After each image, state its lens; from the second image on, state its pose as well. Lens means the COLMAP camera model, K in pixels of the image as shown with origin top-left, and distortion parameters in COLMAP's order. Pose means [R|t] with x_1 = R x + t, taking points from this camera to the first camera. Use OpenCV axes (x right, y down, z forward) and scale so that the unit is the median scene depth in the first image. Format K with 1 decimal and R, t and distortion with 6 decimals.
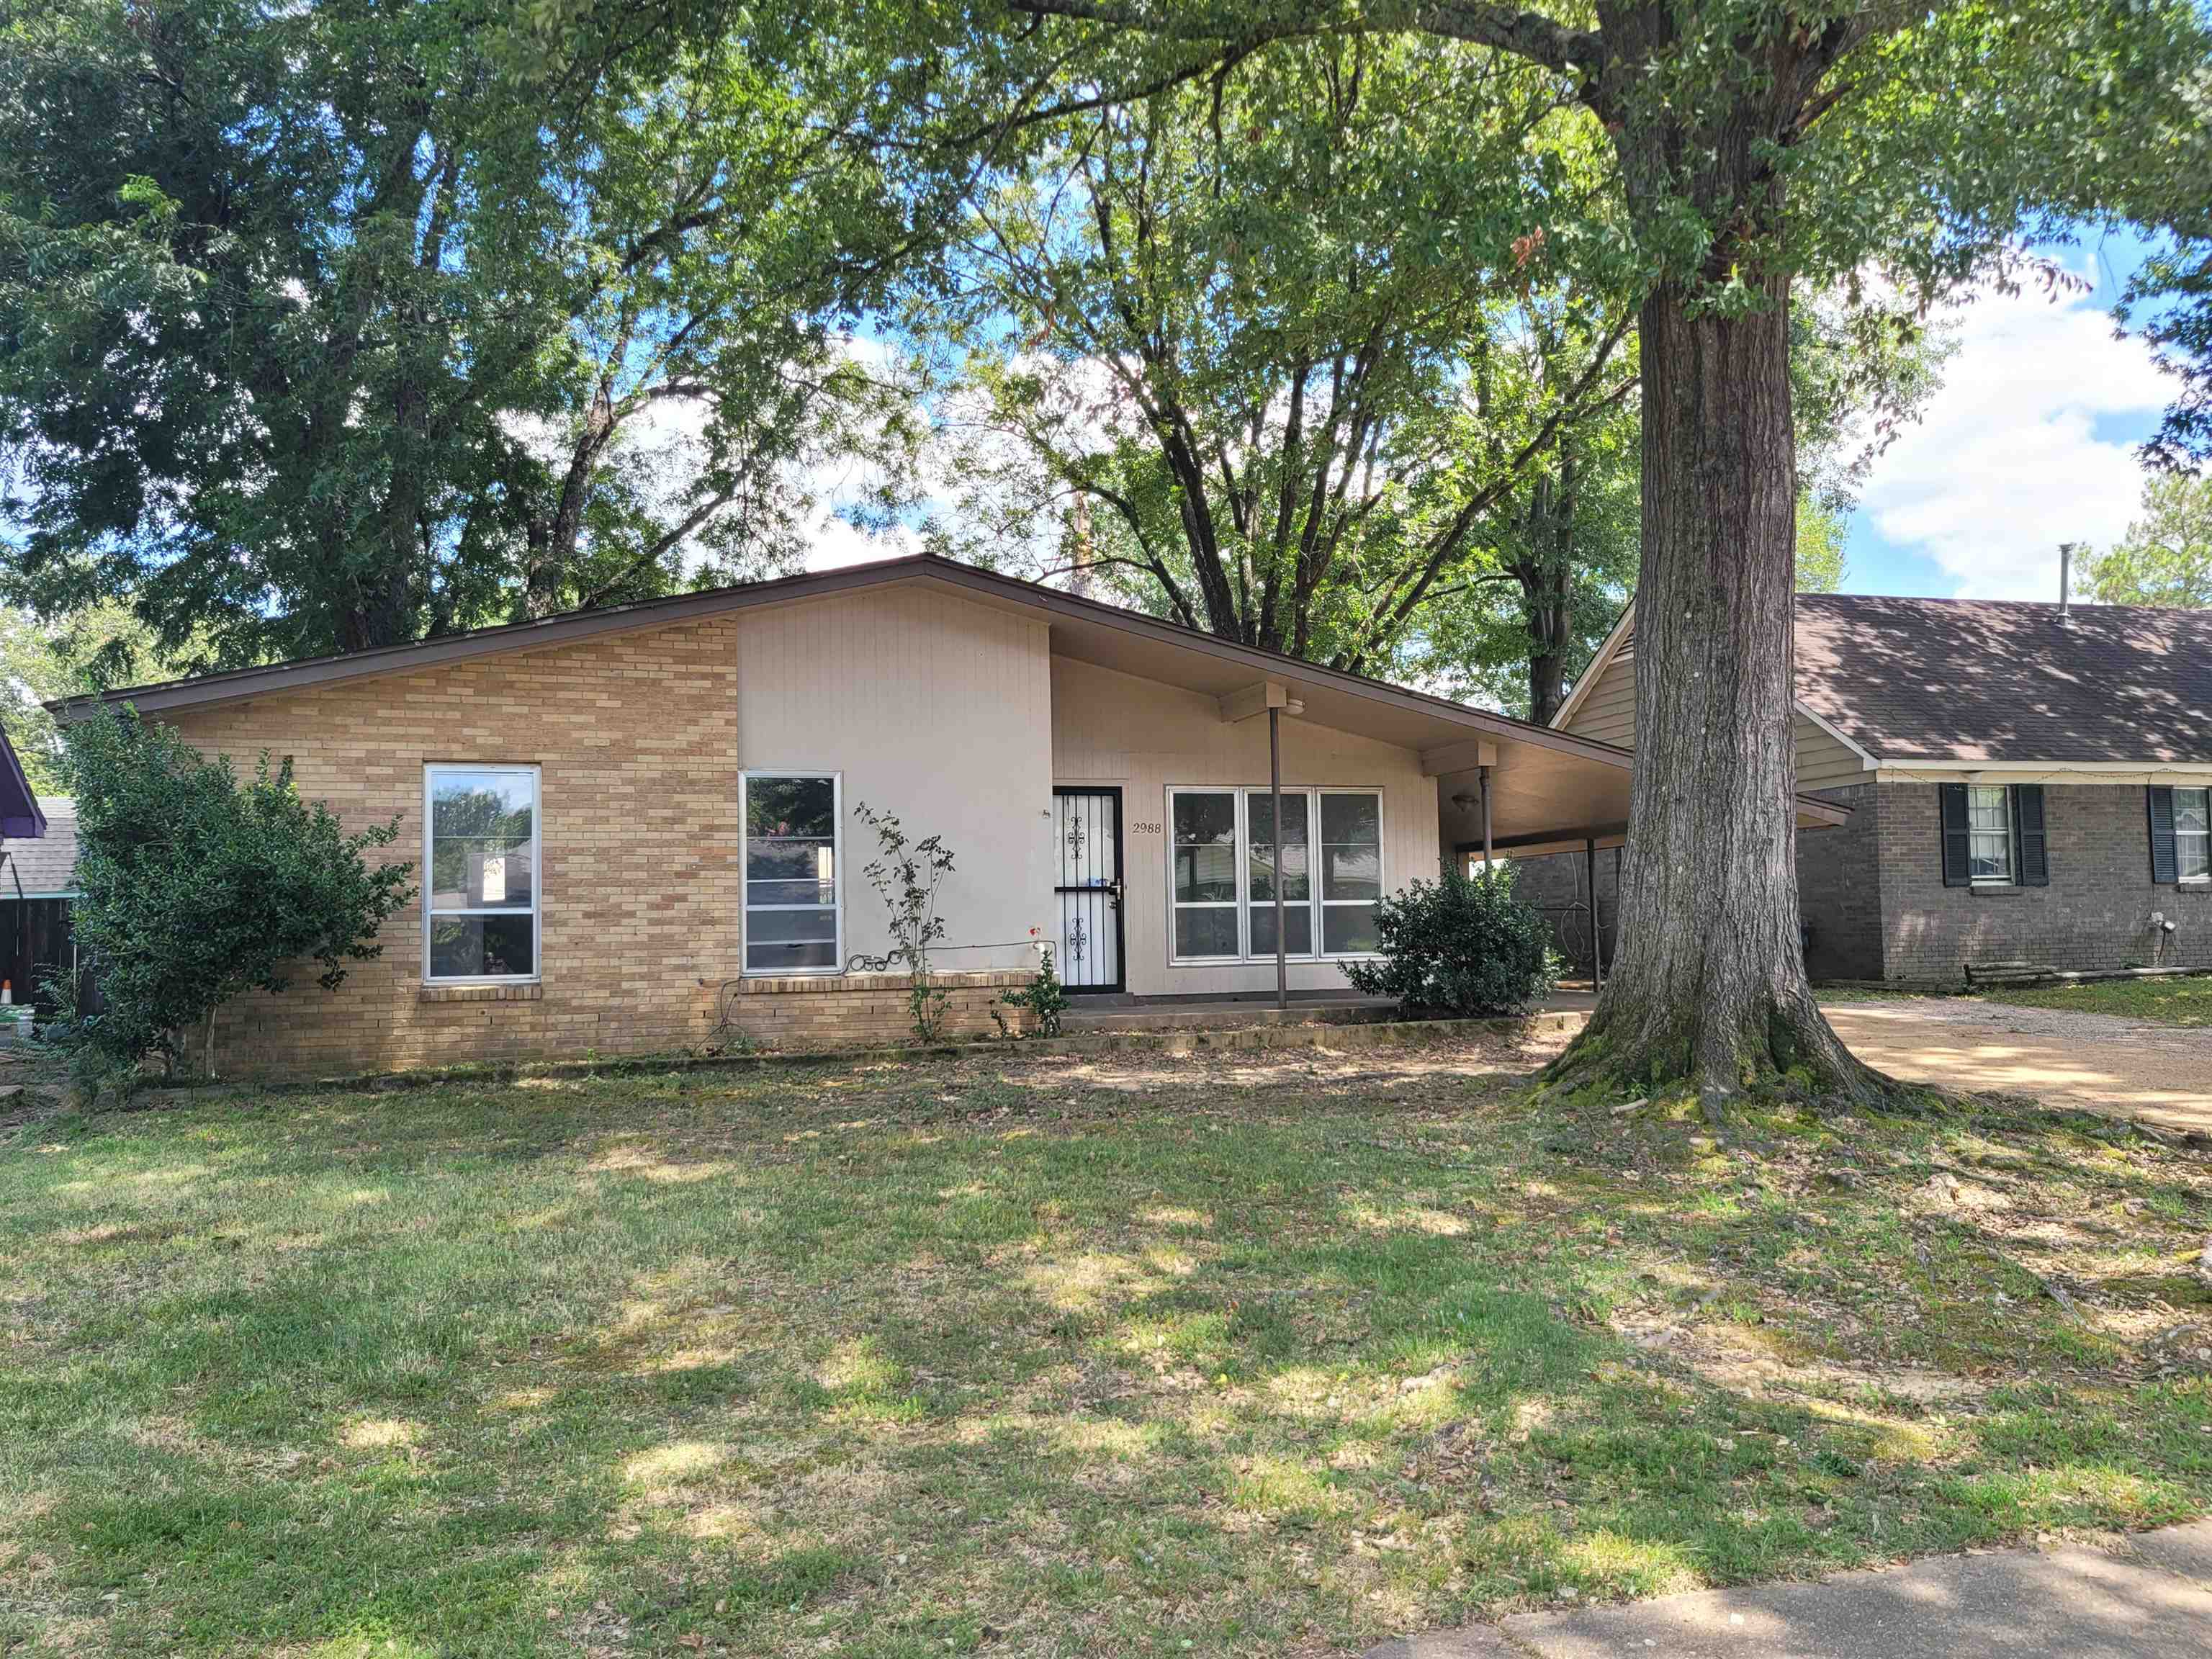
lens RADIAL K [[1675.0, 0, 1106.0], [0, 1675.0, 829.5], [0, 0, 1]] dist [0.043658, 0.000328]
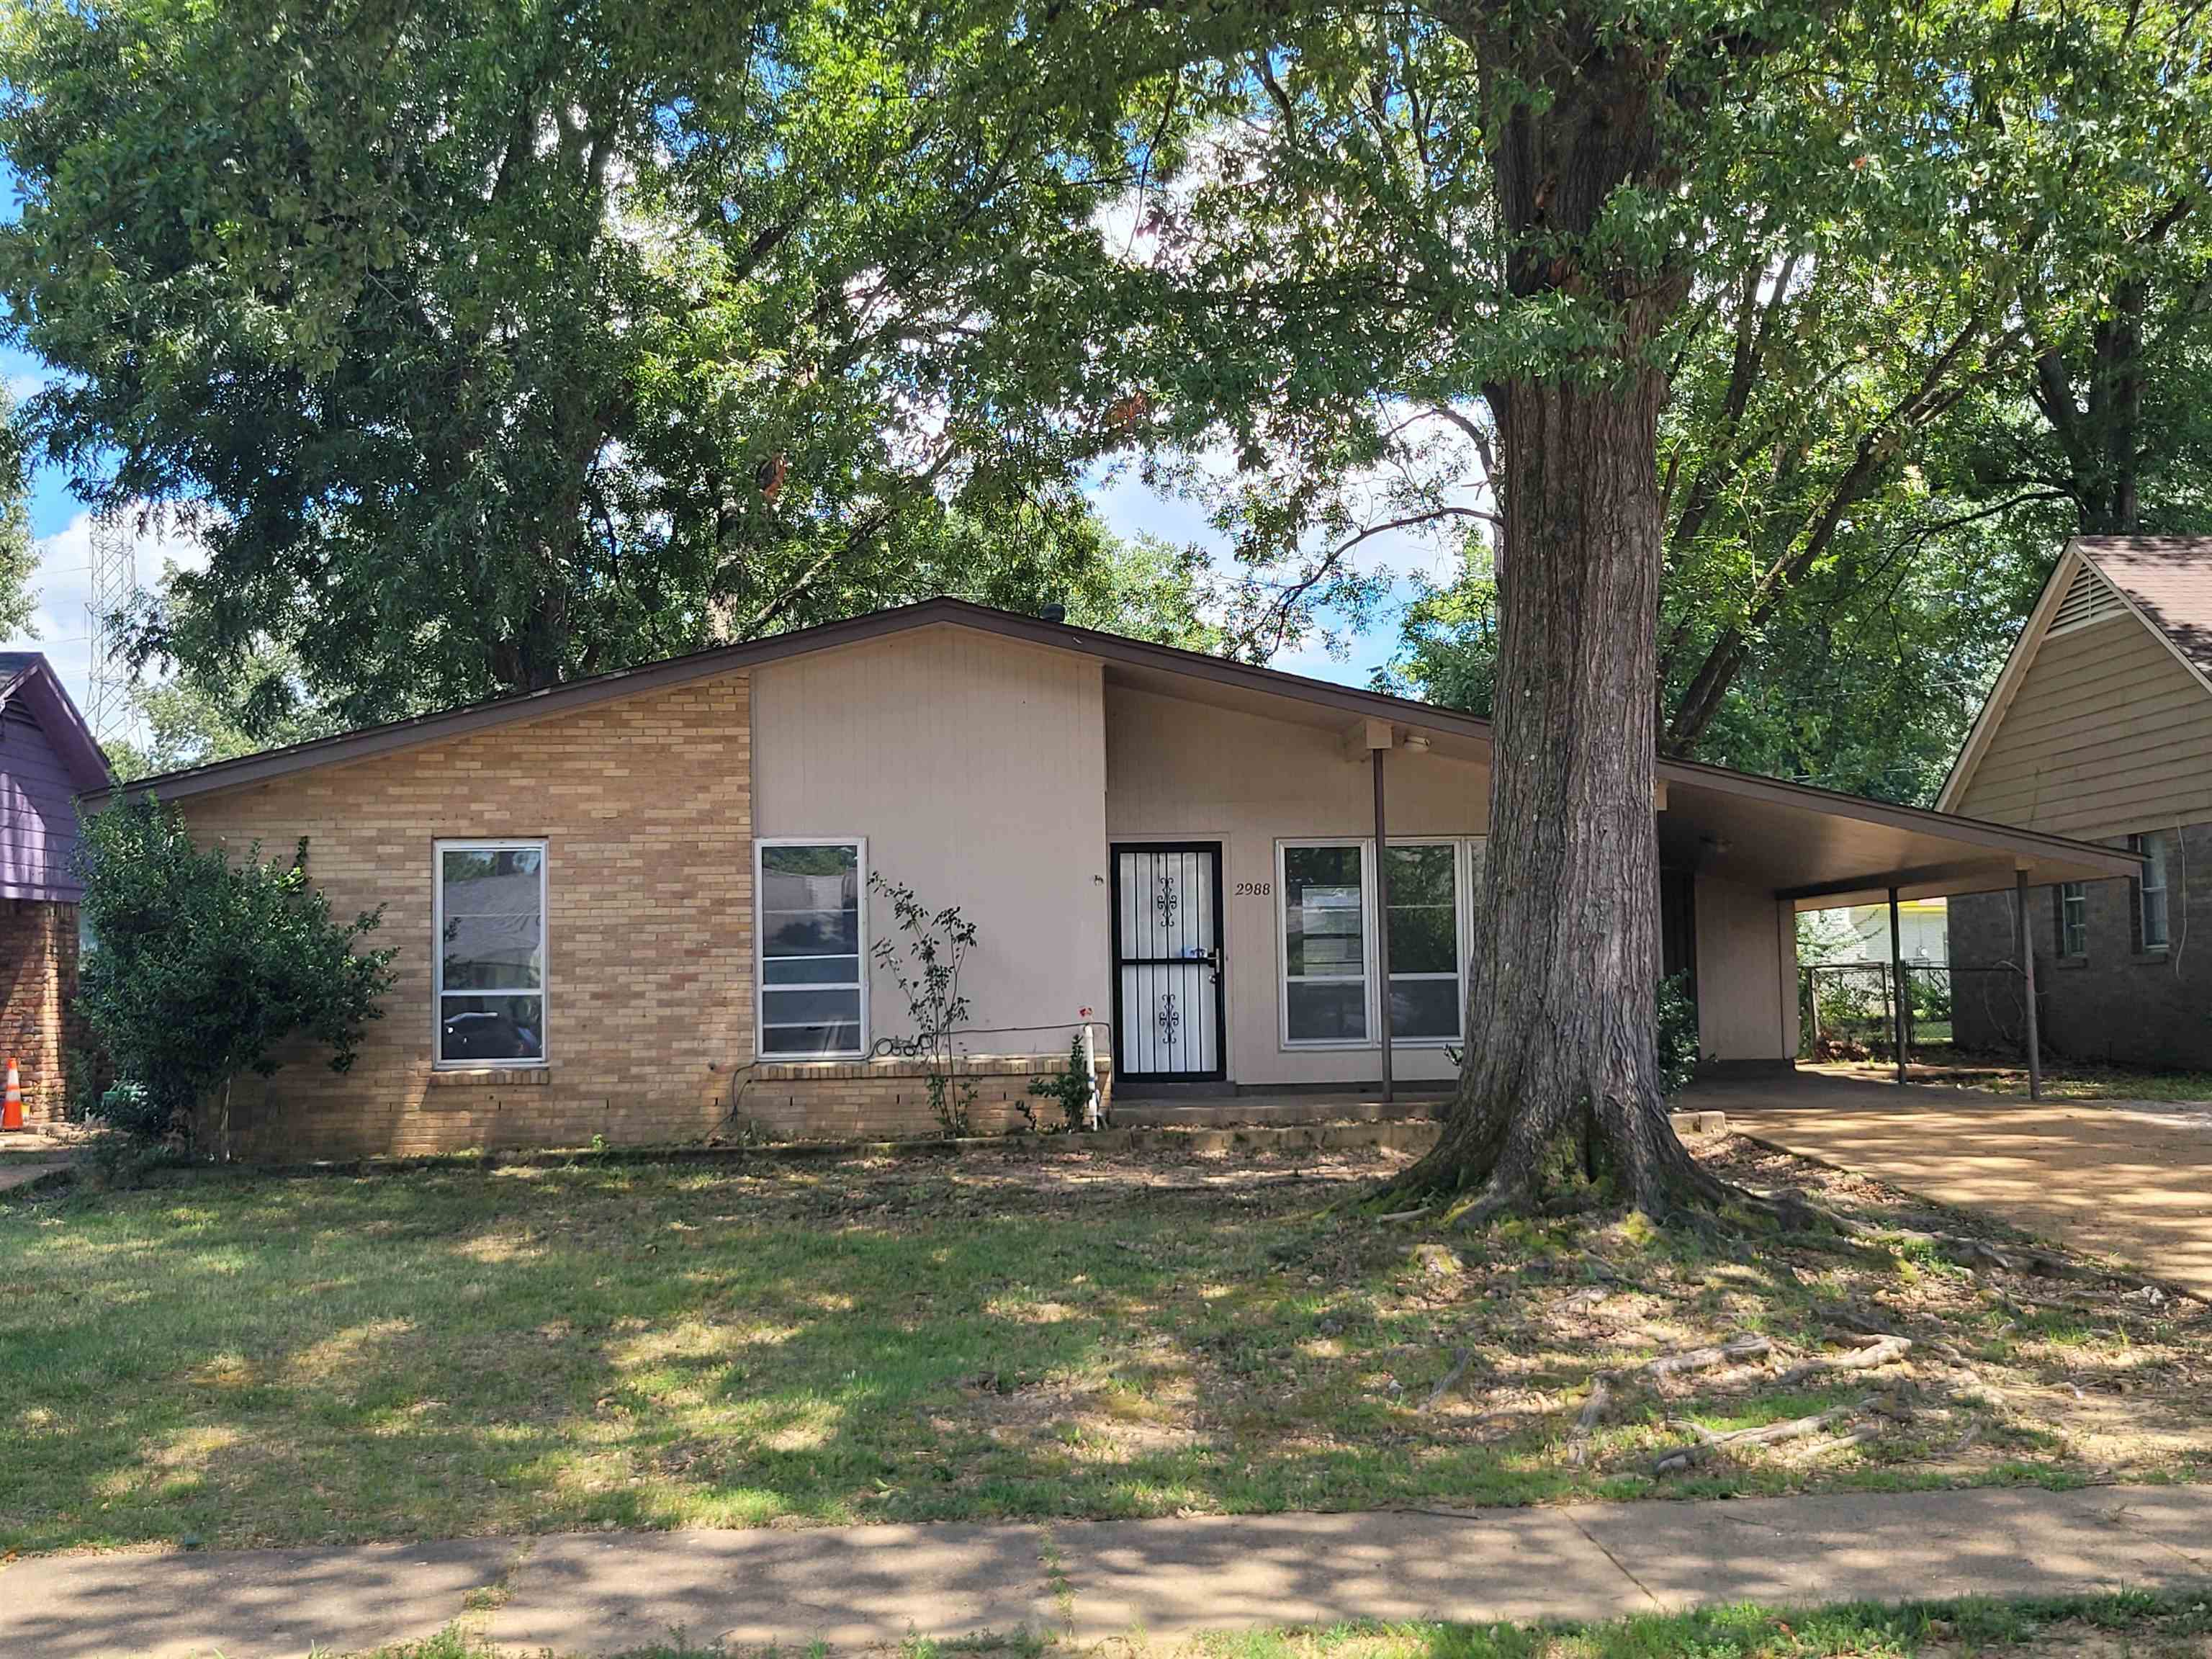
lens RADIAL K [[2290.3, 0, 1106.0], [0, 2290.3, 829.5], [0, 0, 1]] dist [0.014896, 0.003943]
pose [[0.972925, -0.015760, -0.230585, 0.264965], [0.014879, 0.999874, -0.005557, -0.030915], [0.230643, 0.001976, 0.973036, -0.188756]]
